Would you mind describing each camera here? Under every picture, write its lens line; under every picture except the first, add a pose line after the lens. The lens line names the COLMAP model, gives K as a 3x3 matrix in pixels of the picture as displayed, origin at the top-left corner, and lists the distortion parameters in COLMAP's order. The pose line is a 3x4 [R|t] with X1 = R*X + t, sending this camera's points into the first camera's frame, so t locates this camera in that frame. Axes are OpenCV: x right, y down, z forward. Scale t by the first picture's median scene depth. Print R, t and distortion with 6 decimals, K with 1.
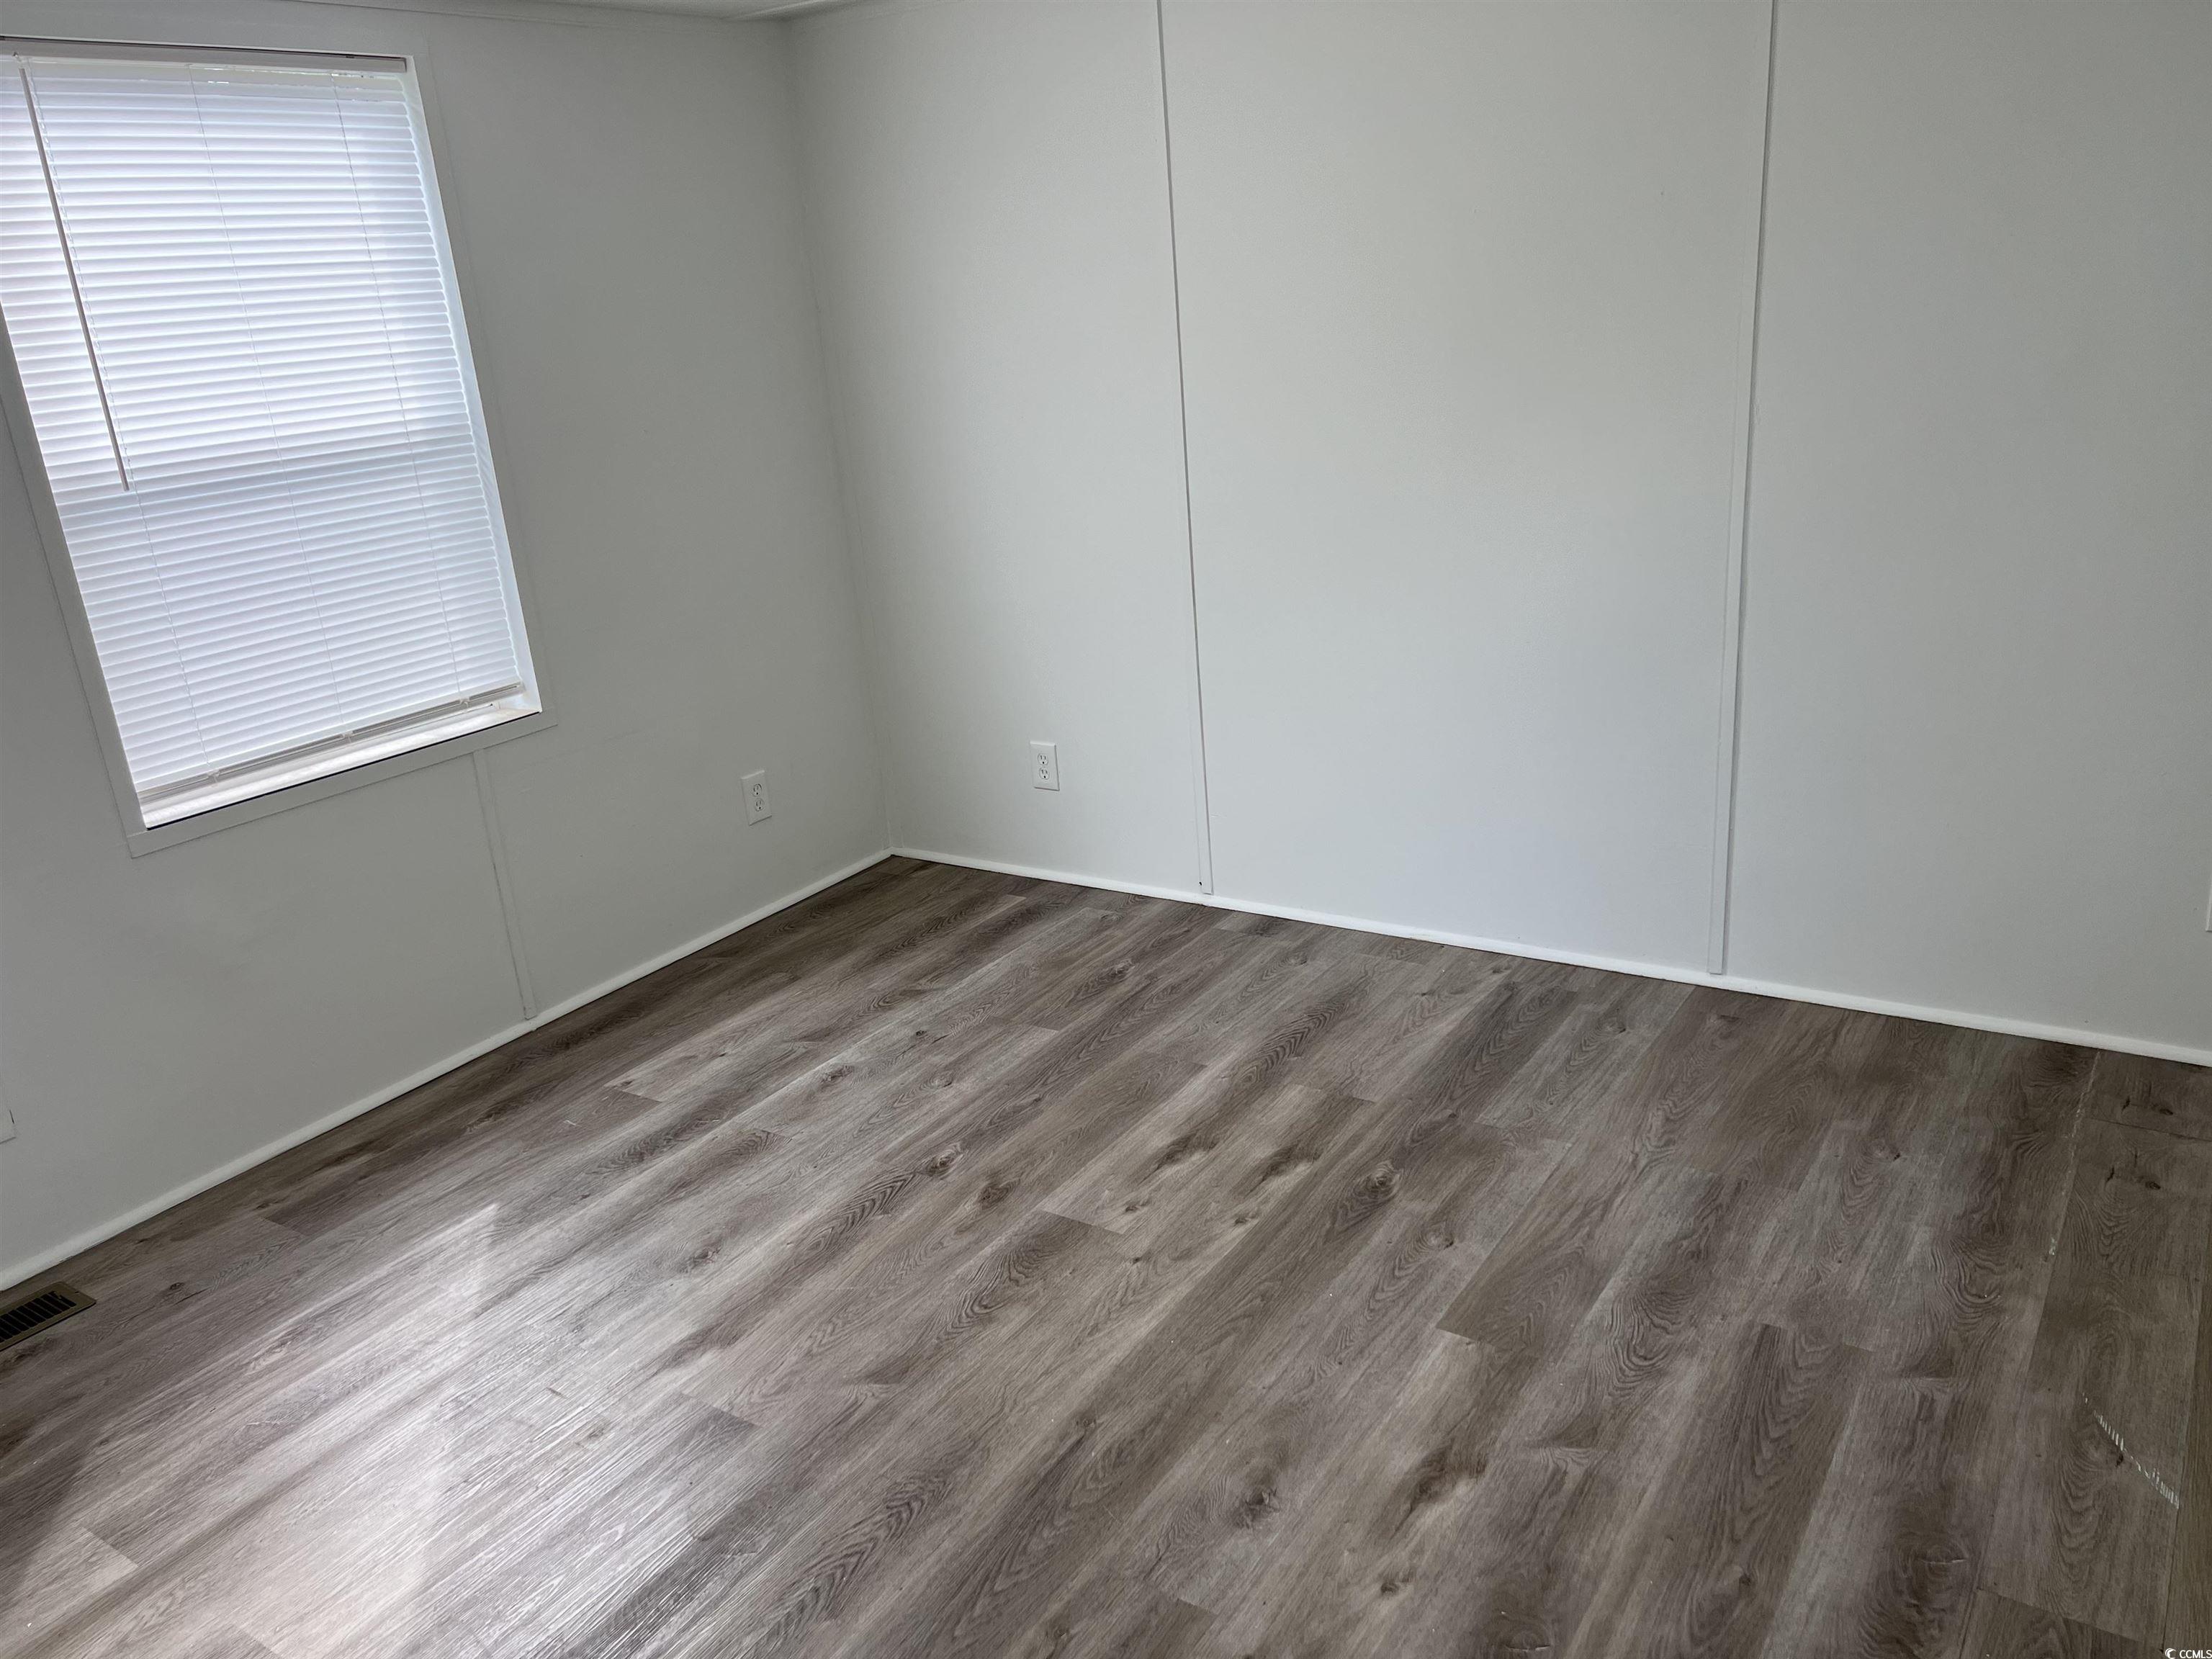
lens RADIAL K [[1677.0, 0, 1112.1], [0, 1677.0, 840.6], [0, 0, 1]] dist [0.065123, -0.077496]
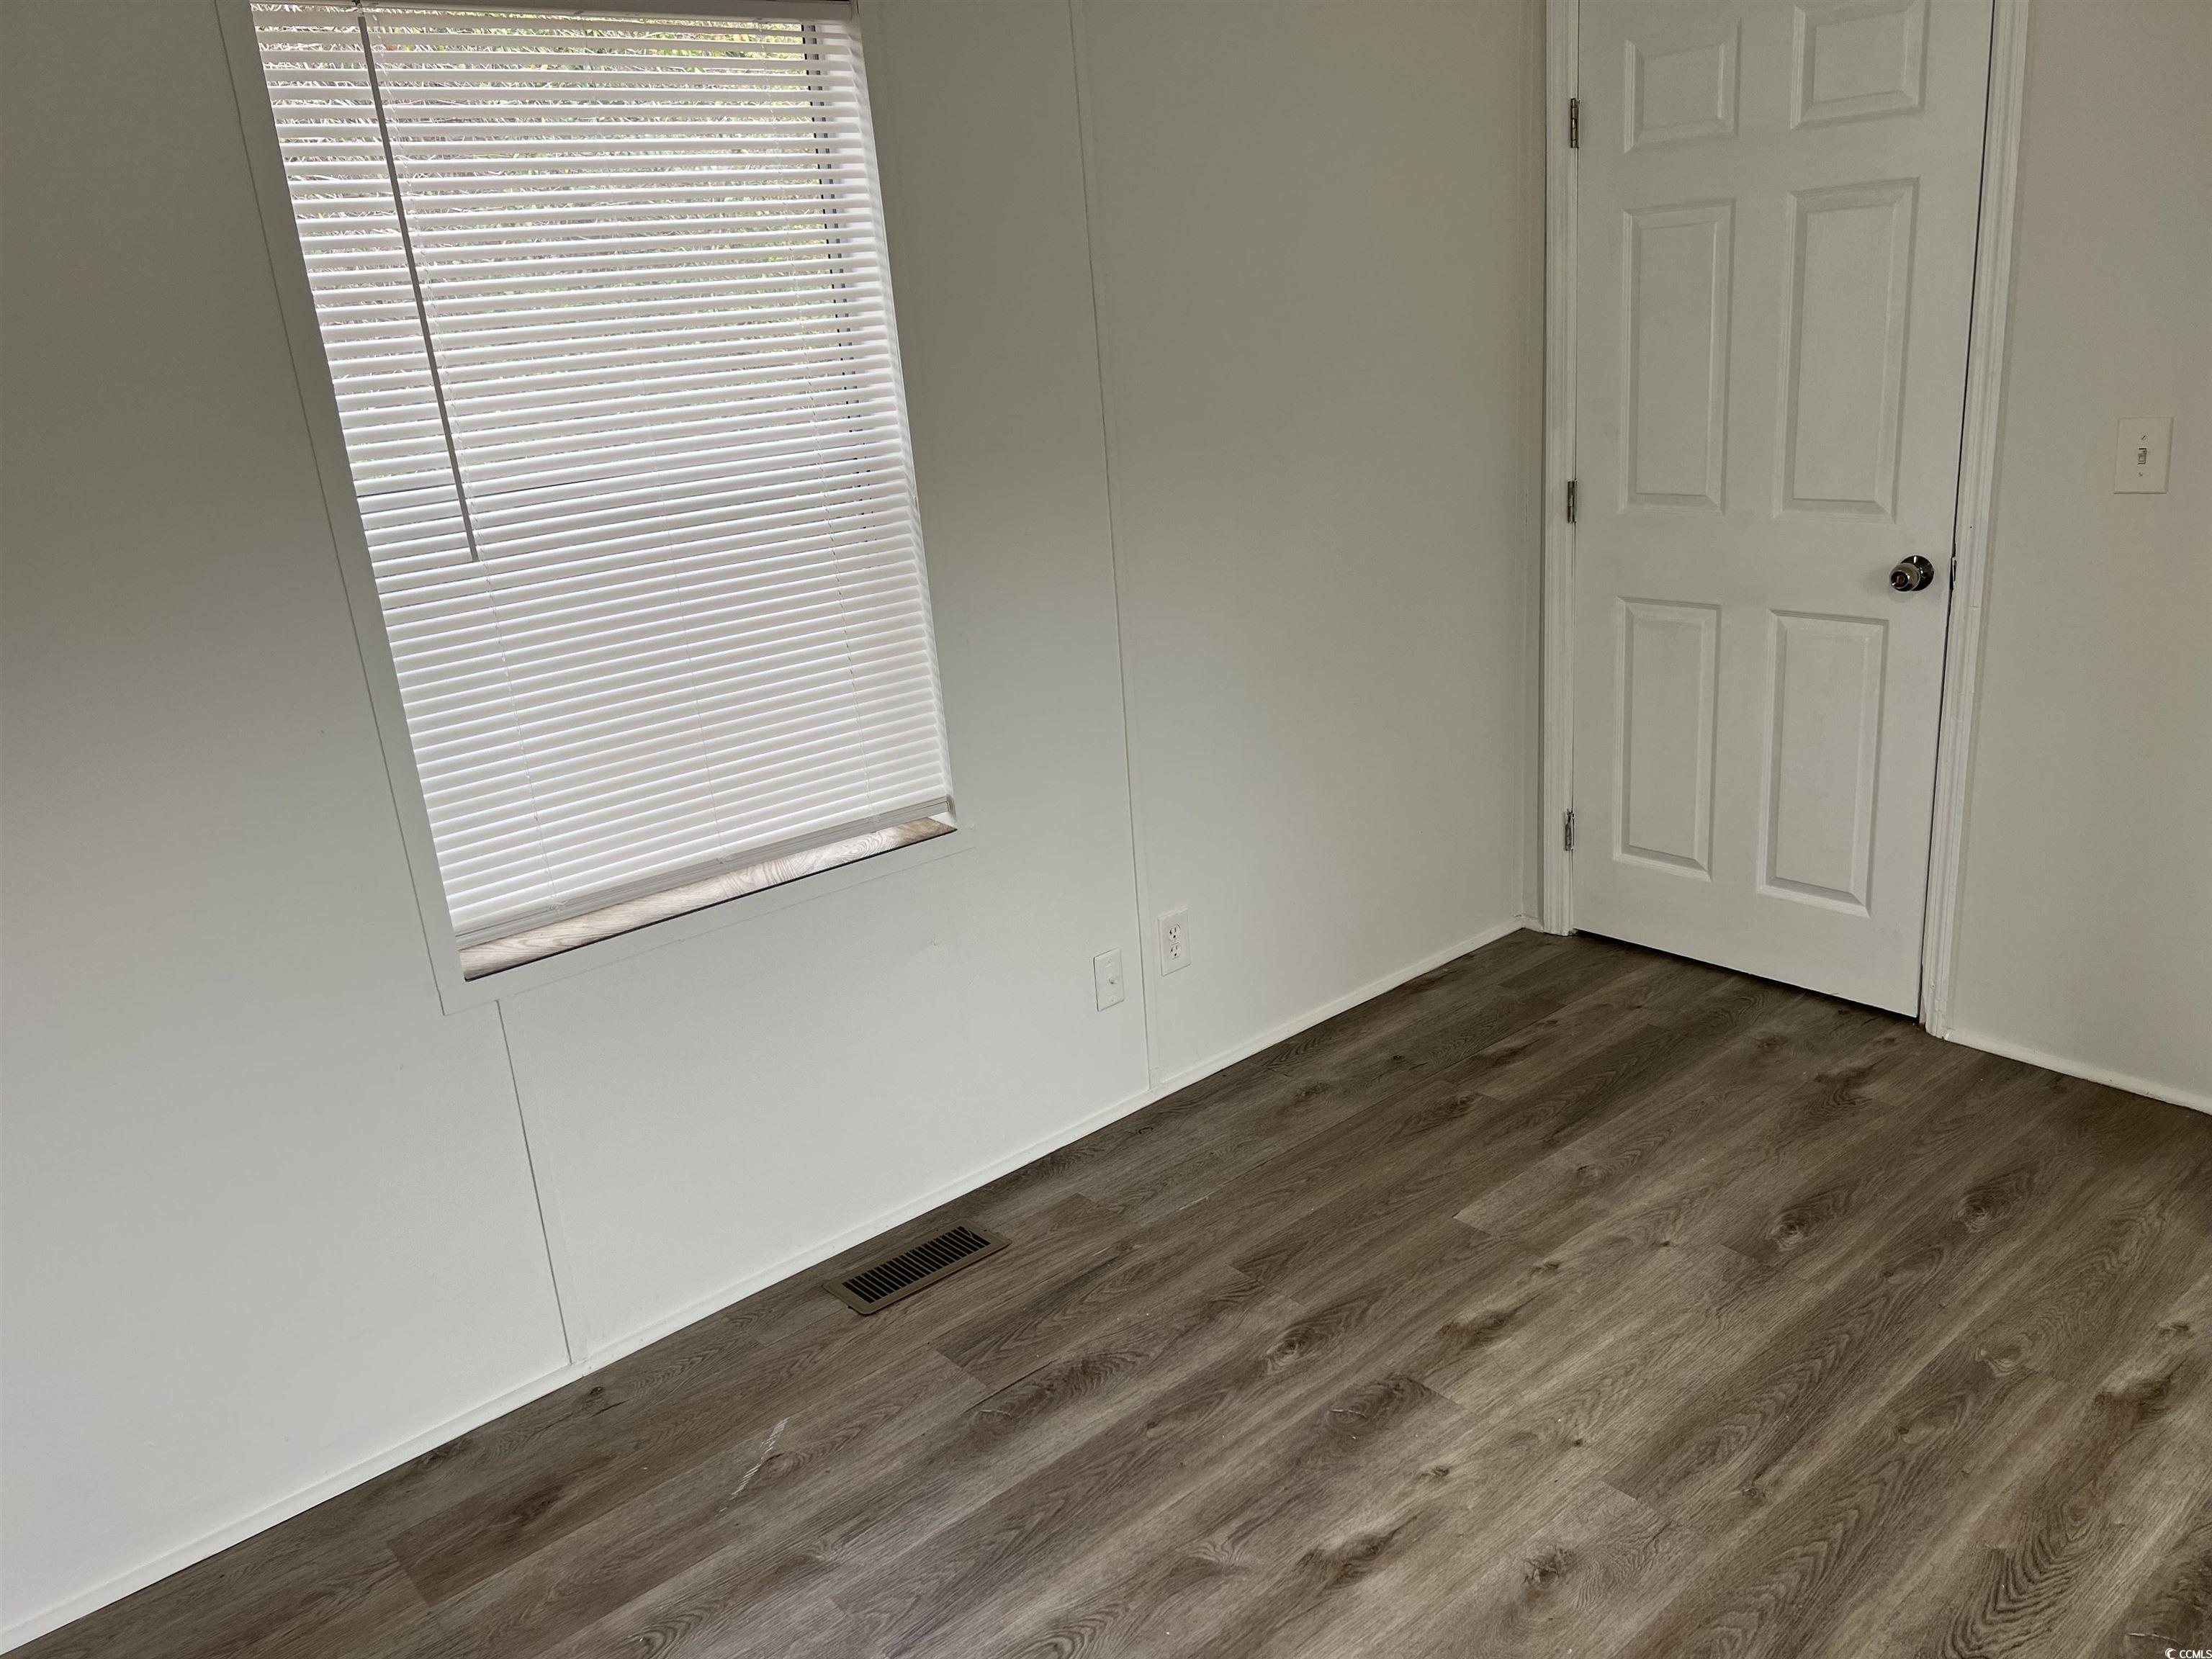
lens RADIAL K [[1690.1, 0, 1113.1], [0, 1690.1, 838.8], [0, 0, 1]] dist [0.047842, -0.052512]
pose [[-0.949167, 0.068466, 0.307236, -0.006109], [0.238340, 0.793887, 0.559408, -0.523895], [-0.205610, 0.604199, -0.769849, 1.493339]]
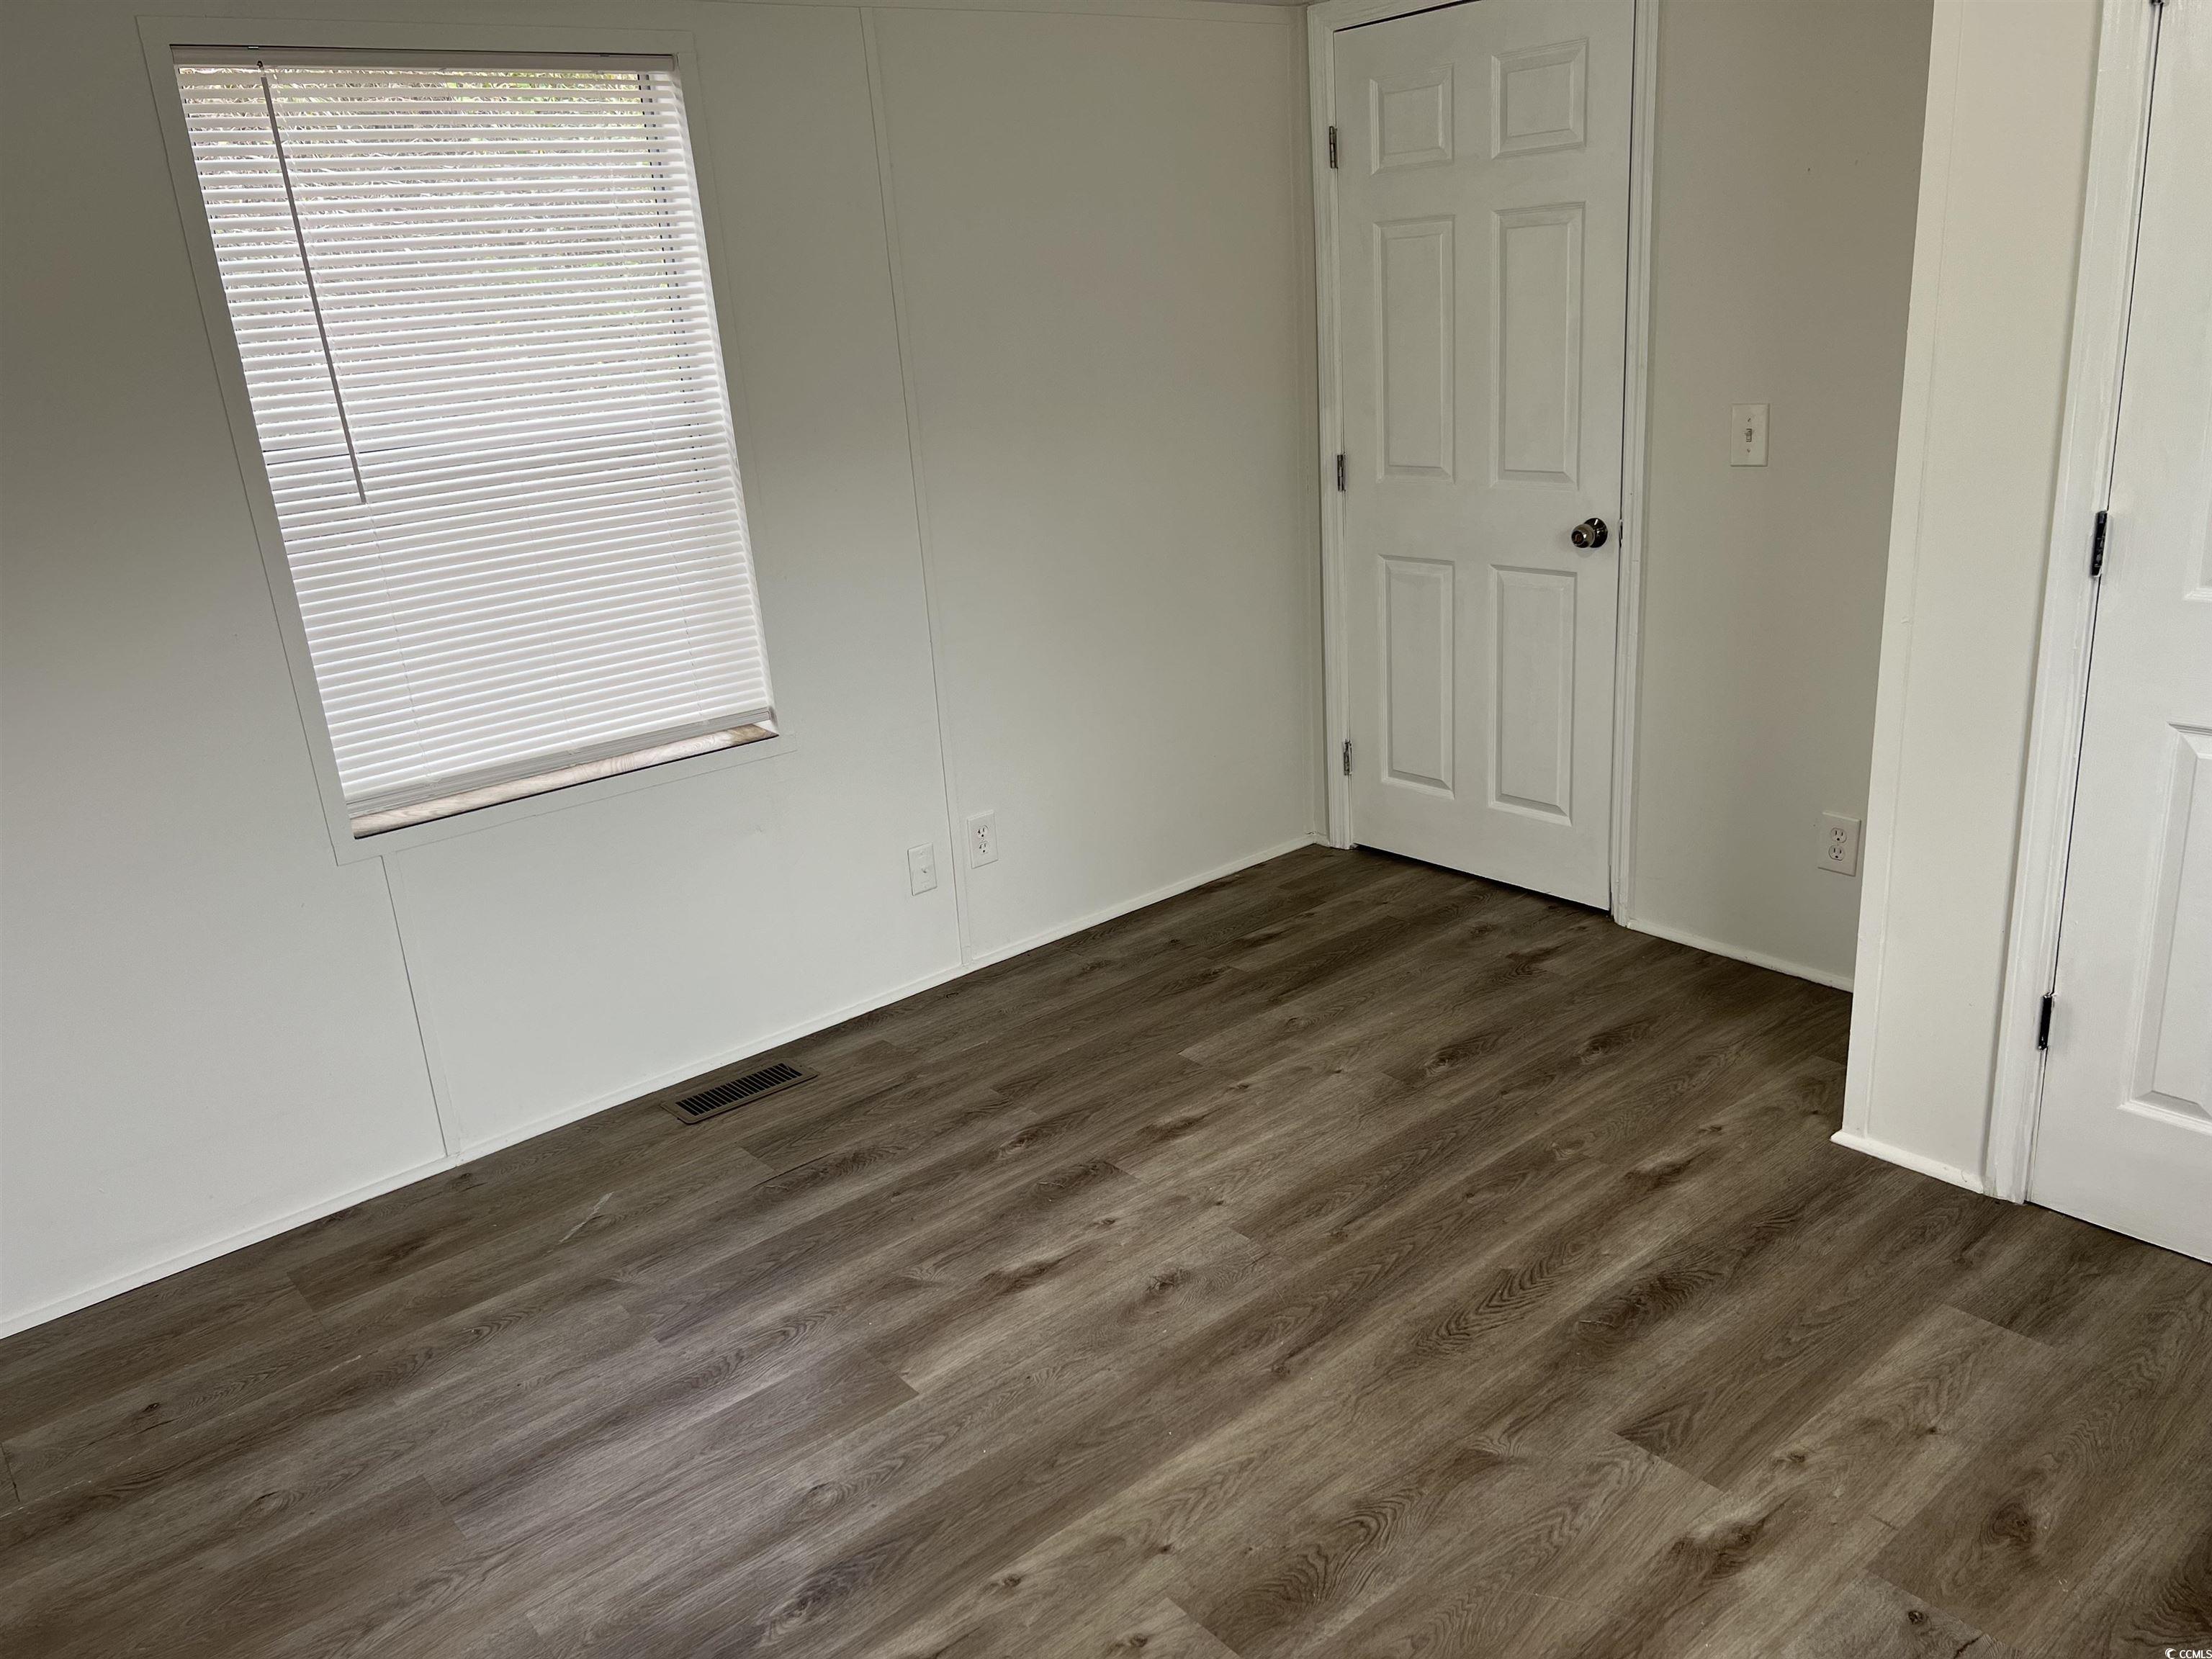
lens RADIAL K [[1677.0, 0, 1112.1], [0, 1677.0, 840.6], [0, 0, 1]] dist [0.065123, -0.077496]
pose [[-0.948236, 0.054093, 0.312925, -0.277693], [0.232827, 0.788536, 0.569212, -0.574421], [-0.215962, 0.612604, -0.760313, 1.702018]]
